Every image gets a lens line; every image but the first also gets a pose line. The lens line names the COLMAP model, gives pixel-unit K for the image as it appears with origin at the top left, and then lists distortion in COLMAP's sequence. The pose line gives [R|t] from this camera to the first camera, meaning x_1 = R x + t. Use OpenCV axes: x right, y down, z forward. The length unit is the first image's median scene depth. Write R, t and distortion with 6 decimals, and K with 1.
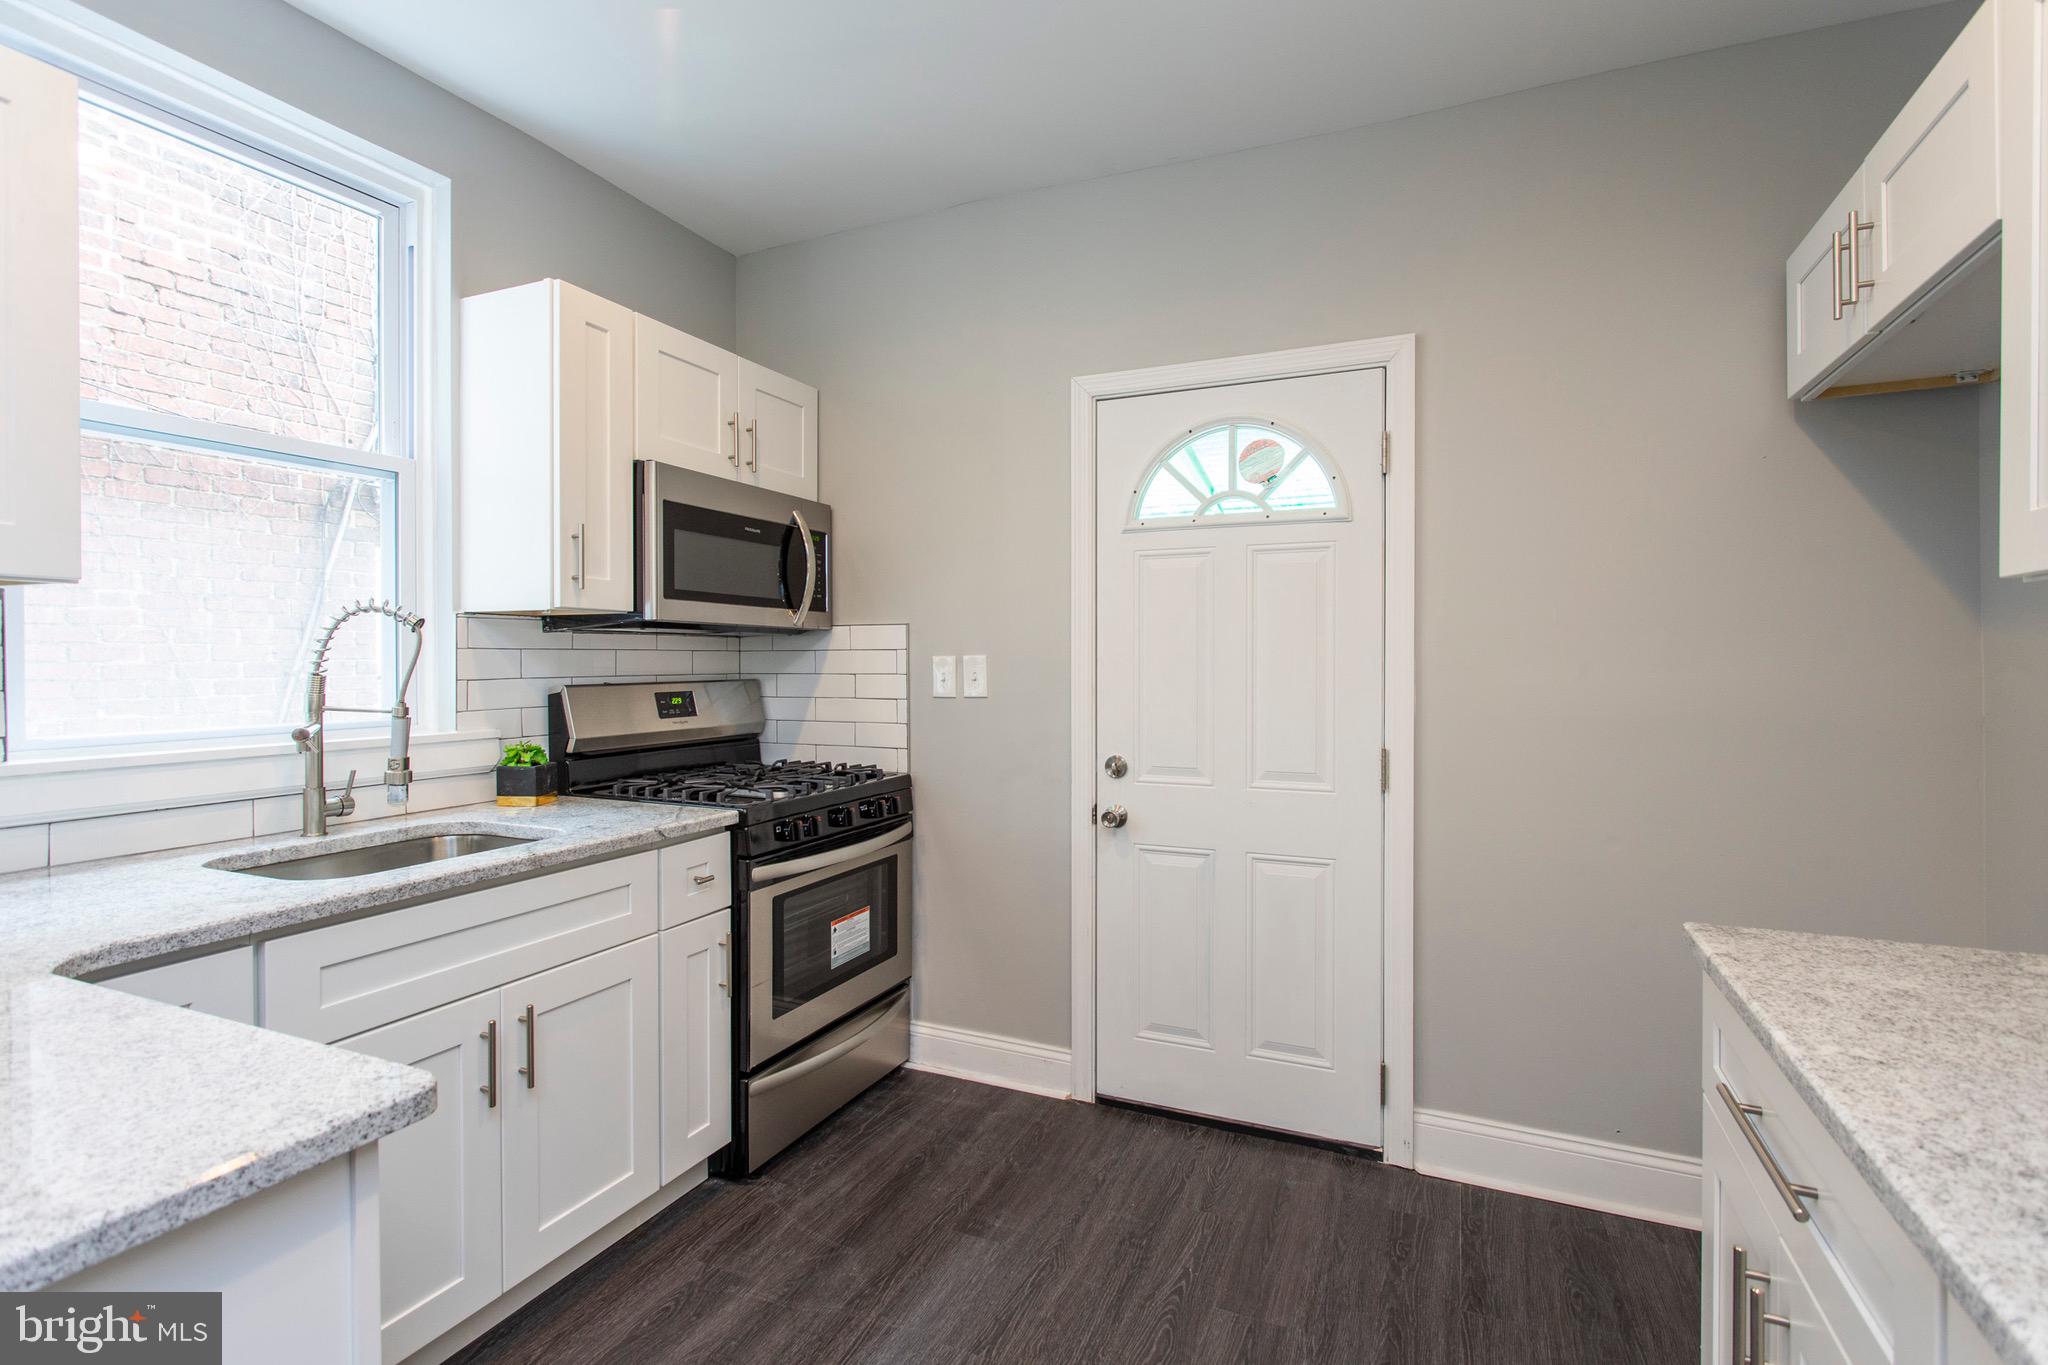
lens RADIAL K [[971.2, 0, 1022.3], [0, 971.2, 672.1], [0, 0, 1]] dist [-0.003241, 0.000234]
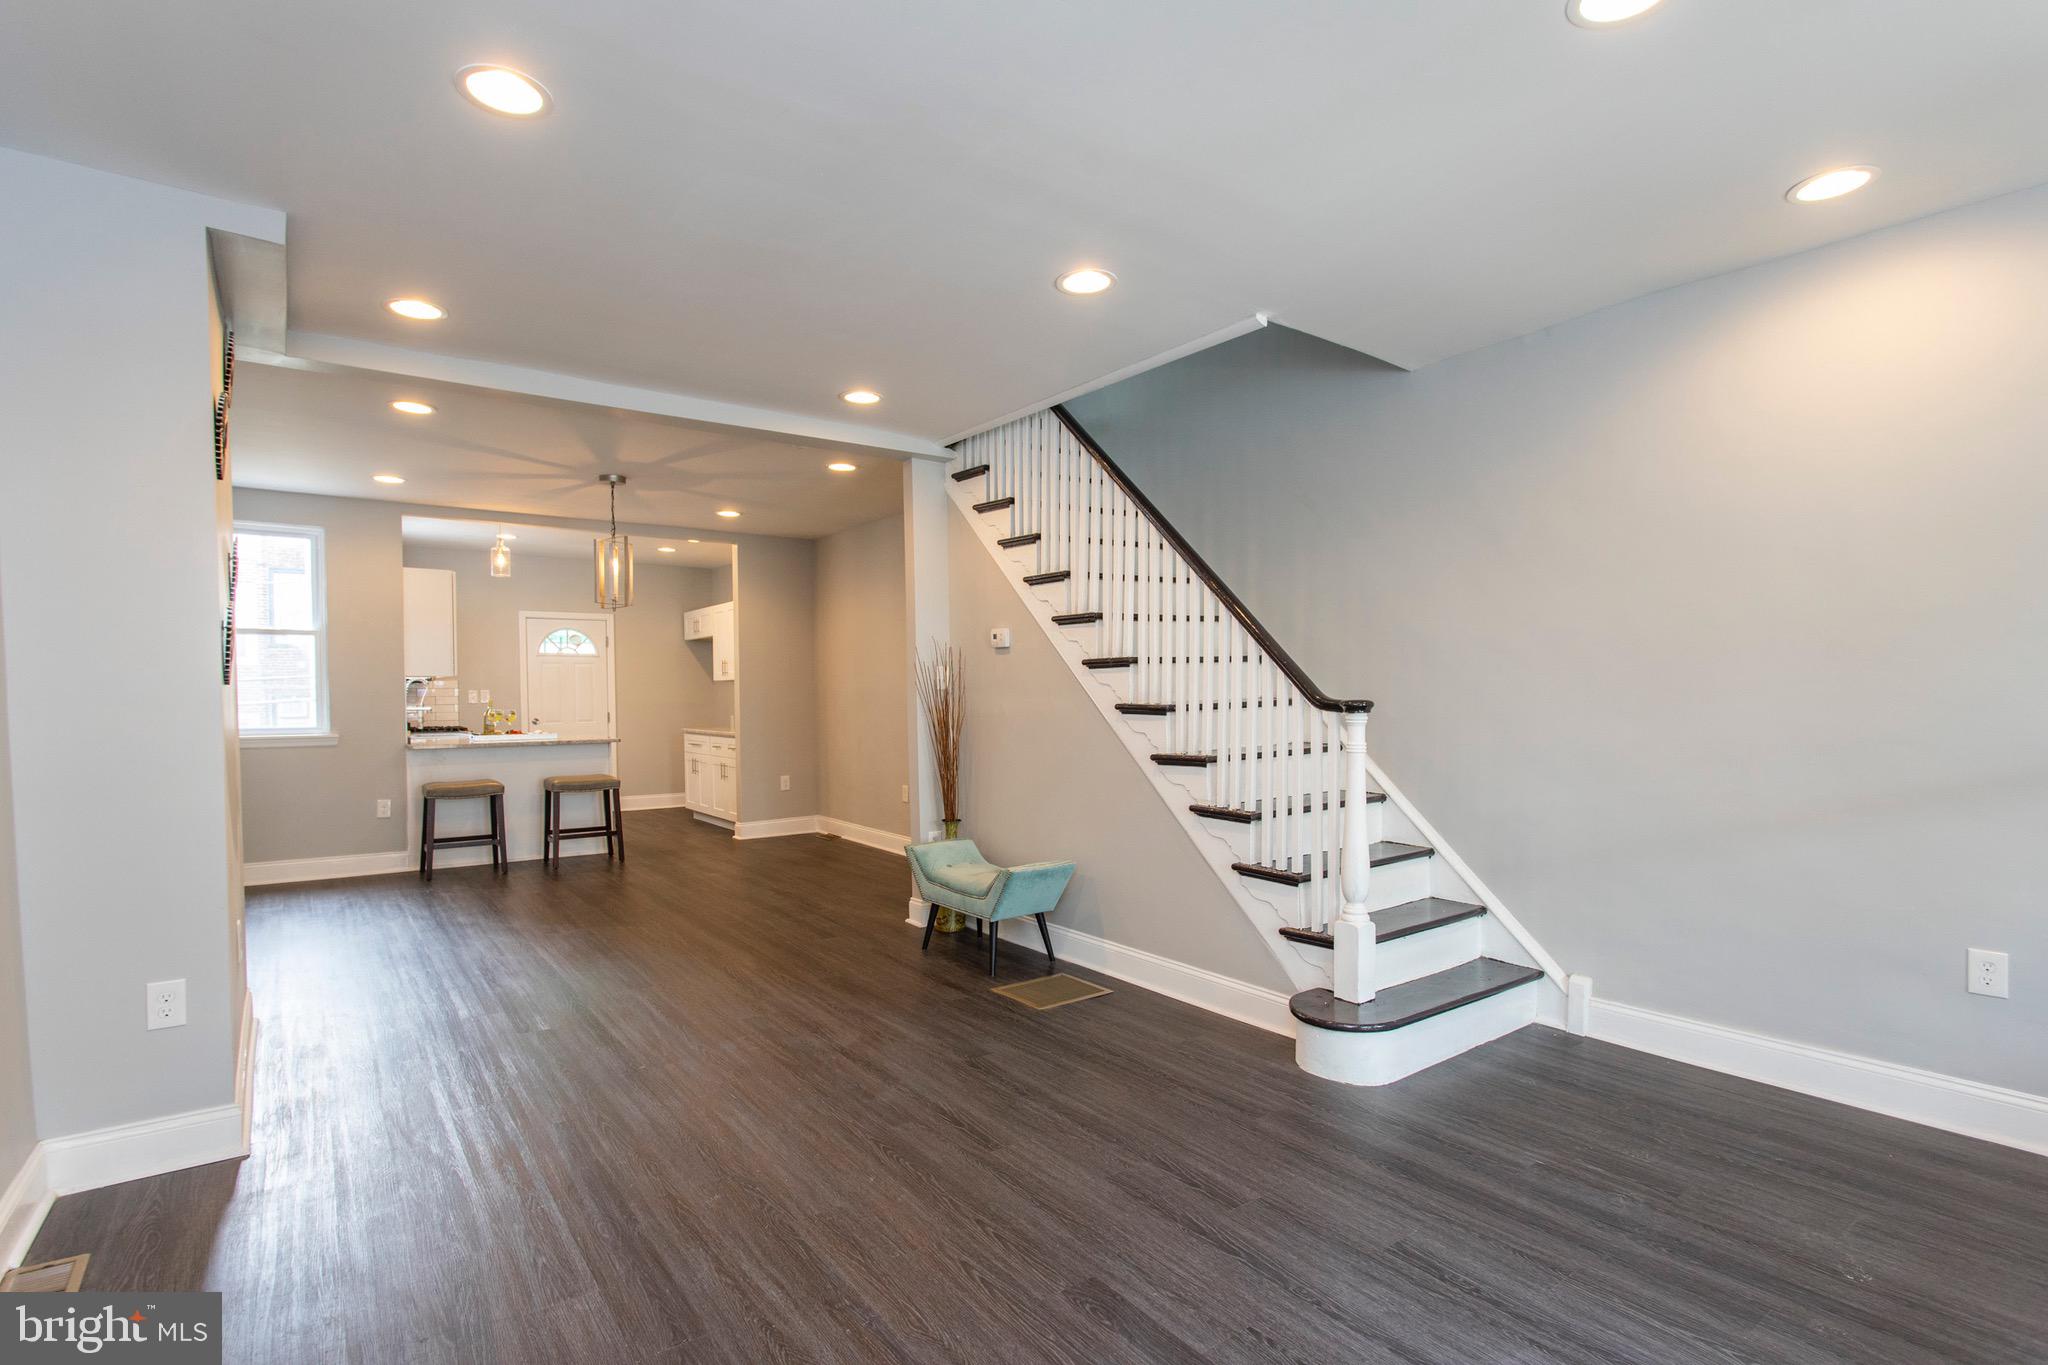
lens RADIAL K [[971.2, 0, 1006.9], [0, 971.2, 733.9], [0, 0, 1]] dist [-0.003241, 0.000234]
pose [[0.489665, -0.040856, 0.870953, -2.305653], [0.012736, 0.999130, 0.039708, 0.025603], [-0.871818, -0.008352, 0.489759, -2.411424]]
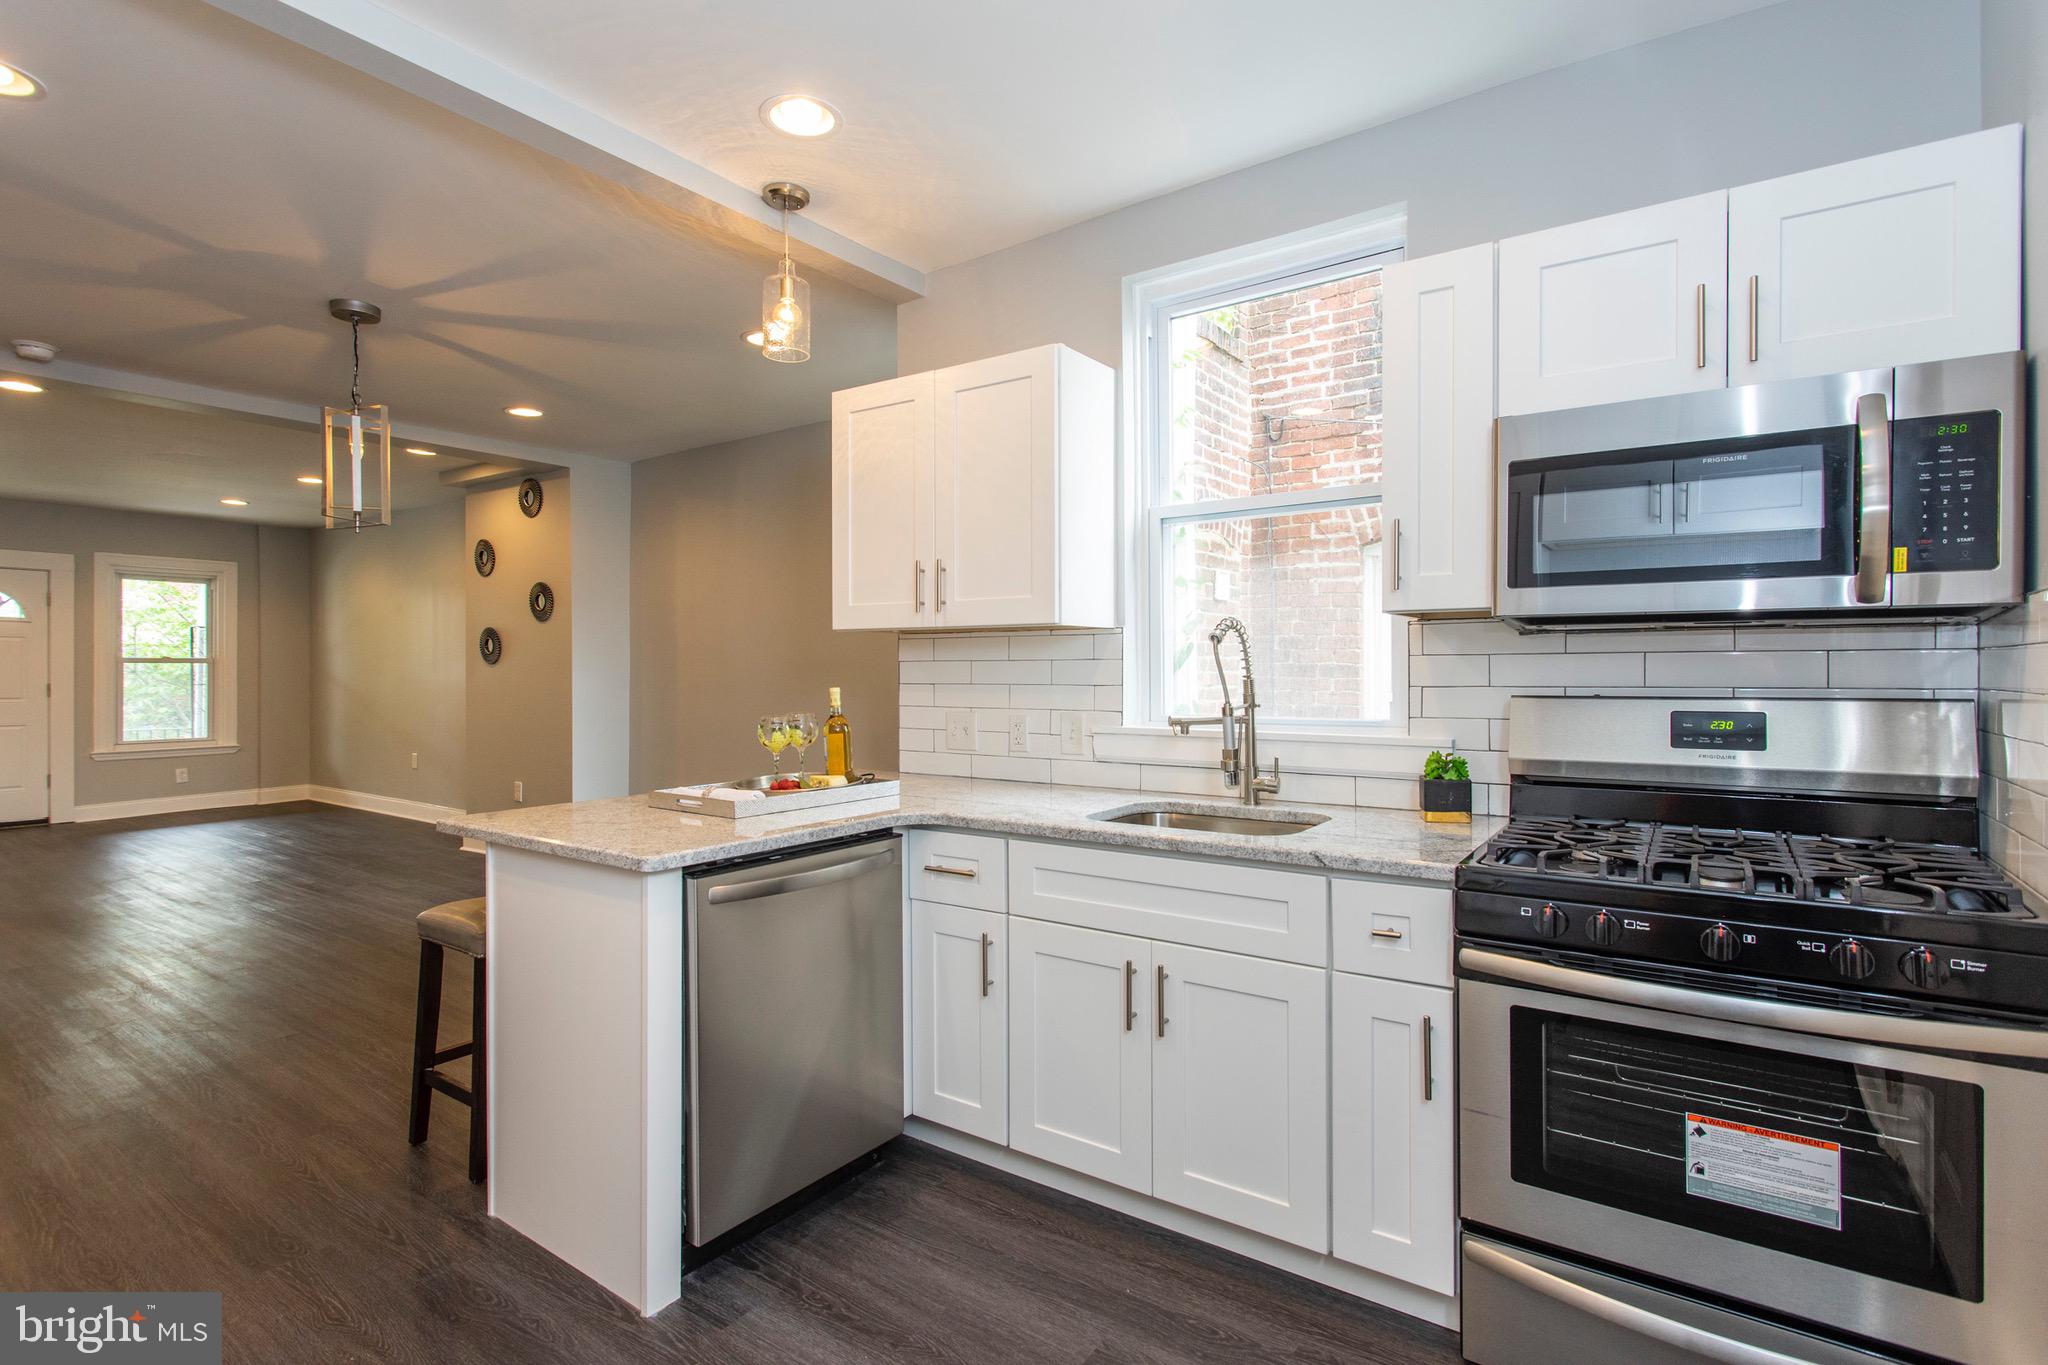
lens RADIAL K [[971.2, 0, 1017.2], [0, 971.2, 677.0], [0, 0, 1]] dist [-0.003241, 0.000234]
pose [[-0.180231, 0.008524, -0.983587, 0.463591], [-0.009964, 0.999895, 0.010491, -0.007852], [0.983574, 0.011691, -0.180128, 0.725140]]
